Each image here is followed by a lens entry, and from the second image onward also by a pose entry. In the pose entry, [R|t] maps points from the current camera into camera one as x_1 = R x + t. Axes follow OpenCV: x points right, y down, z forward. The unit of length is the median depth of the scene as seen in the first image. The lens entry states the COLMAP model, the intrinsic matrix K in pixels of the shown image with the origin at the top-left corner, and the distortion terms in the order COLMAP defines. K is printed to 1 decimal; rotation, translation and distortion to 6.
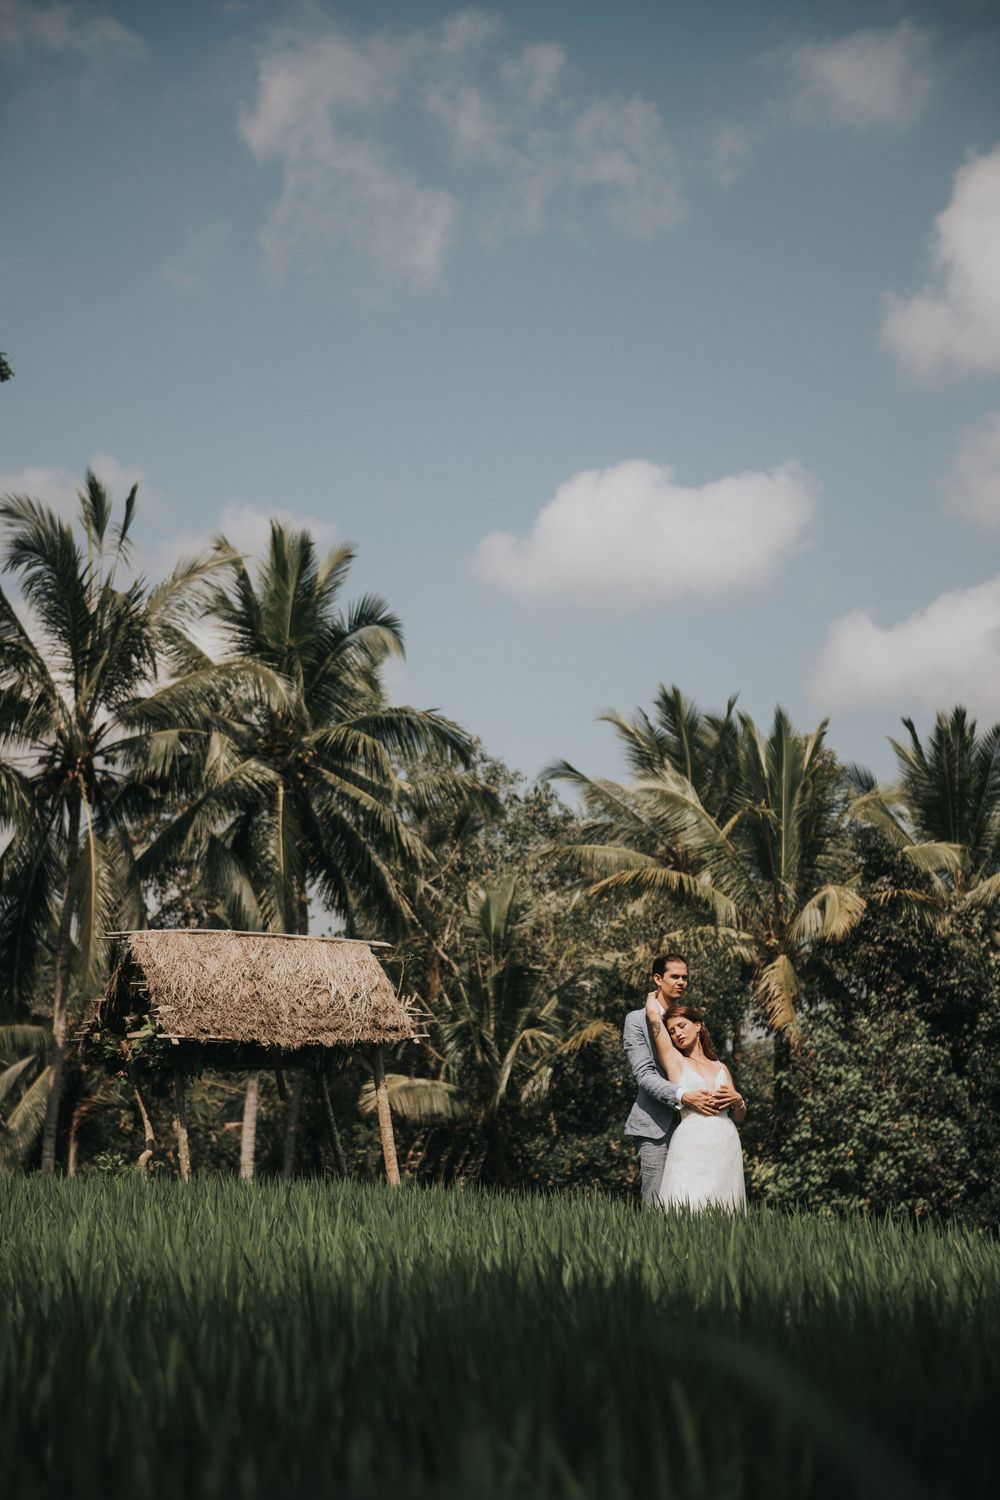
lens RADIAL K [[2907.3, 0, 500.0], [0, 2907.3, 750.0], [0, 0, 1]] dist [0.027077, 0.019475]
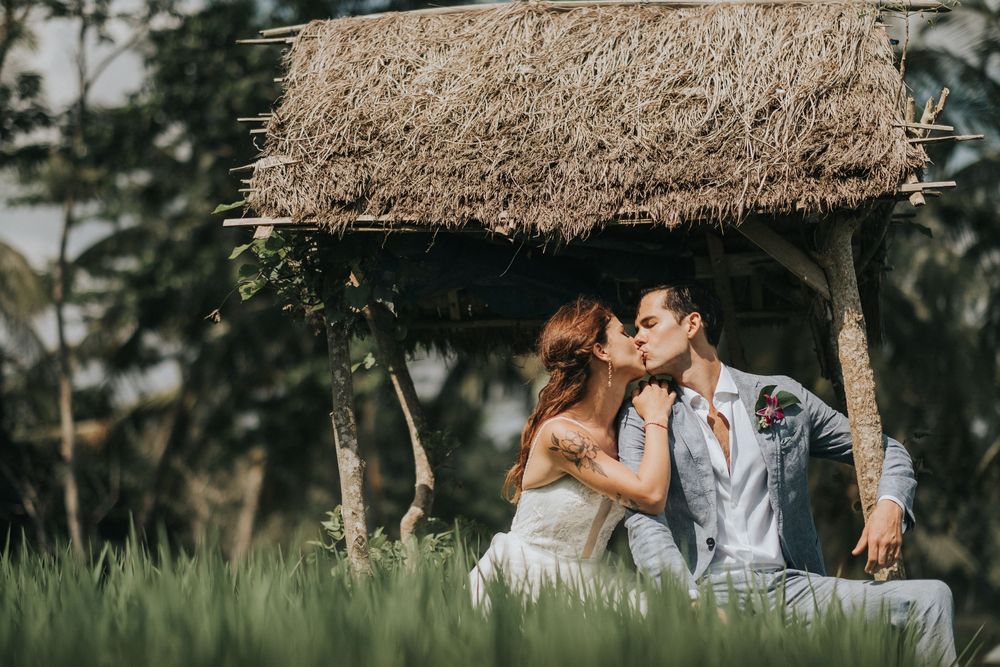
lens RADIAL K [[2247.0, 0, 569.4], [0, 2247.0, 334.7], [0, 0, 1]] dist [0.019450, -0.285681]
pose [[0.846758, -0.072909, -0.526958, 0.088081], [0.091378, 0.995775, 0.009059, 0.111534], [0.524071, -0.055823, 0.849843, 0.725232]]
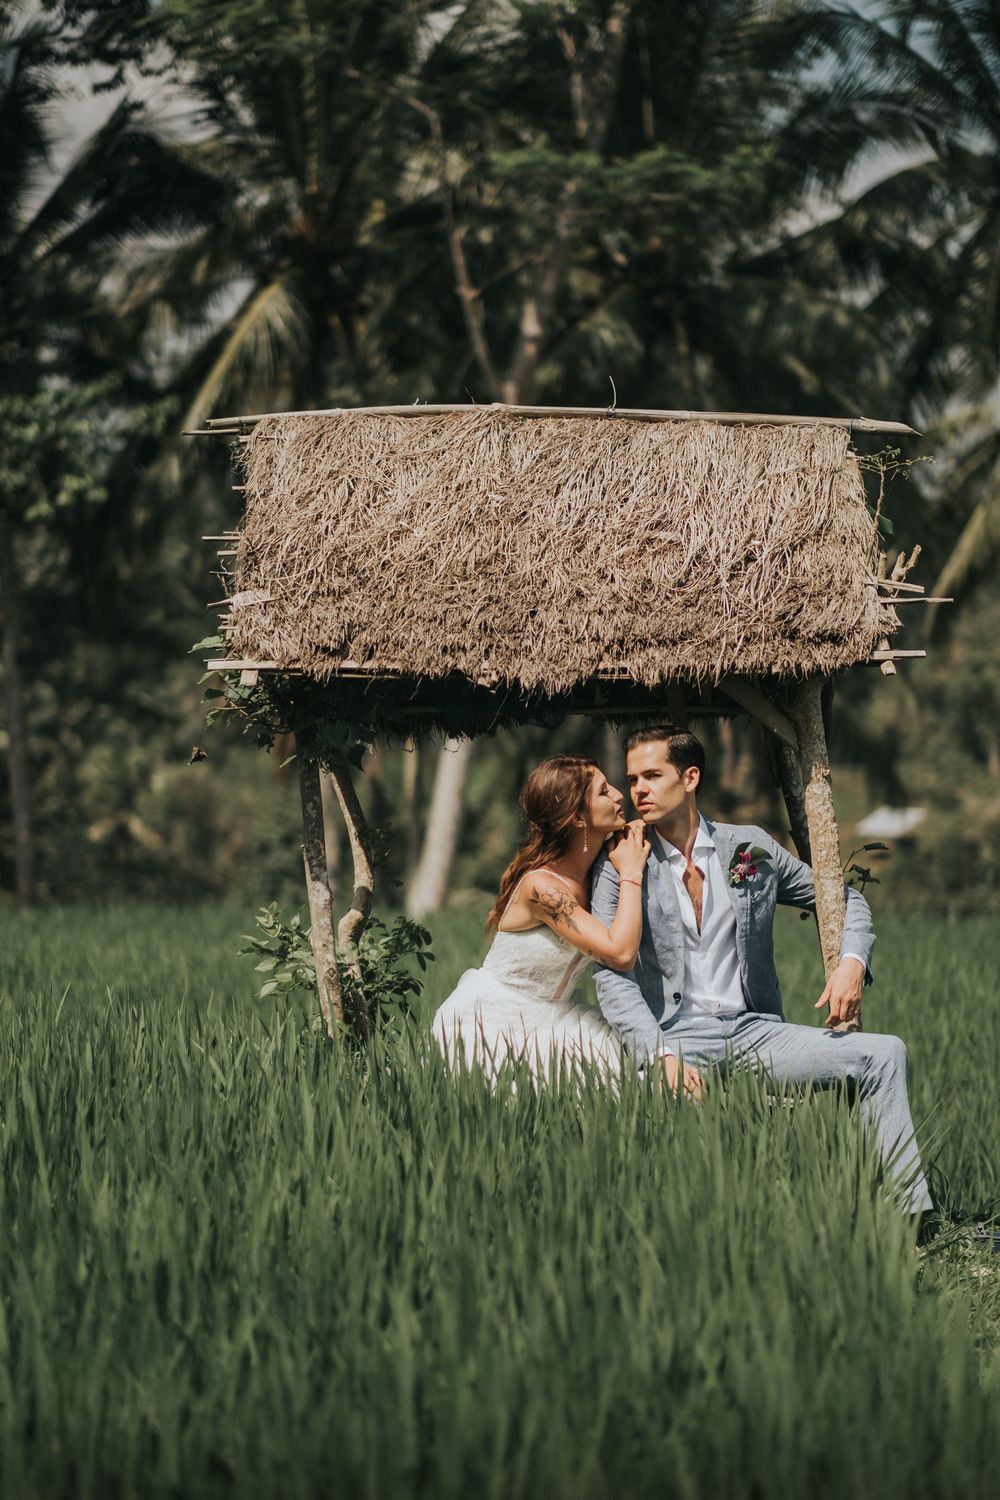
lens RADIAL K [[3436.2, 0, 500.0], [0, 3436.2, 750.0], [0, 0, 1]] dist [-0.072973, -0.616644]
pose [[0.885518, 0.011531, -0.464462, 0.144031], [0.061950, 0.987835, 0.142634, 0.040834], [0.460457, -0.155079, 0.874031, 0.563425]]
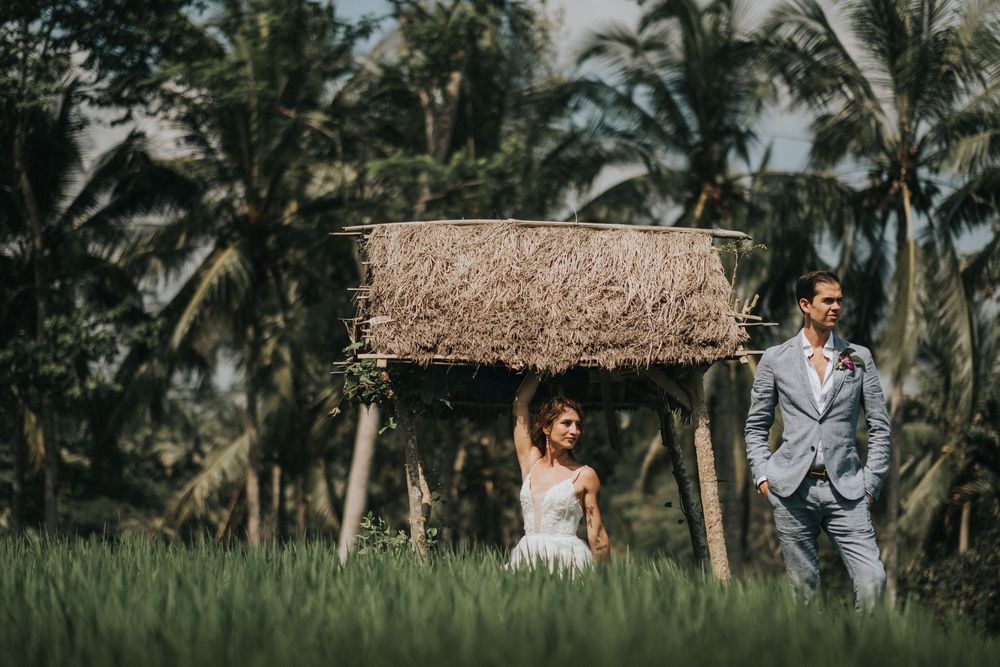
lens RADIAL K [[2290.8, 0, 500.0], [0, 2290.8, 333.5], [0, 0, 1]] dist [-0.072973, -0.616644]
pose [[0.917416, -0.032555, -0.396595, 0.138425], [0.050721, 0.998085, 0.035398, 0.071281], [0.394684, -0.052590, 0.917311, 0.468191]]
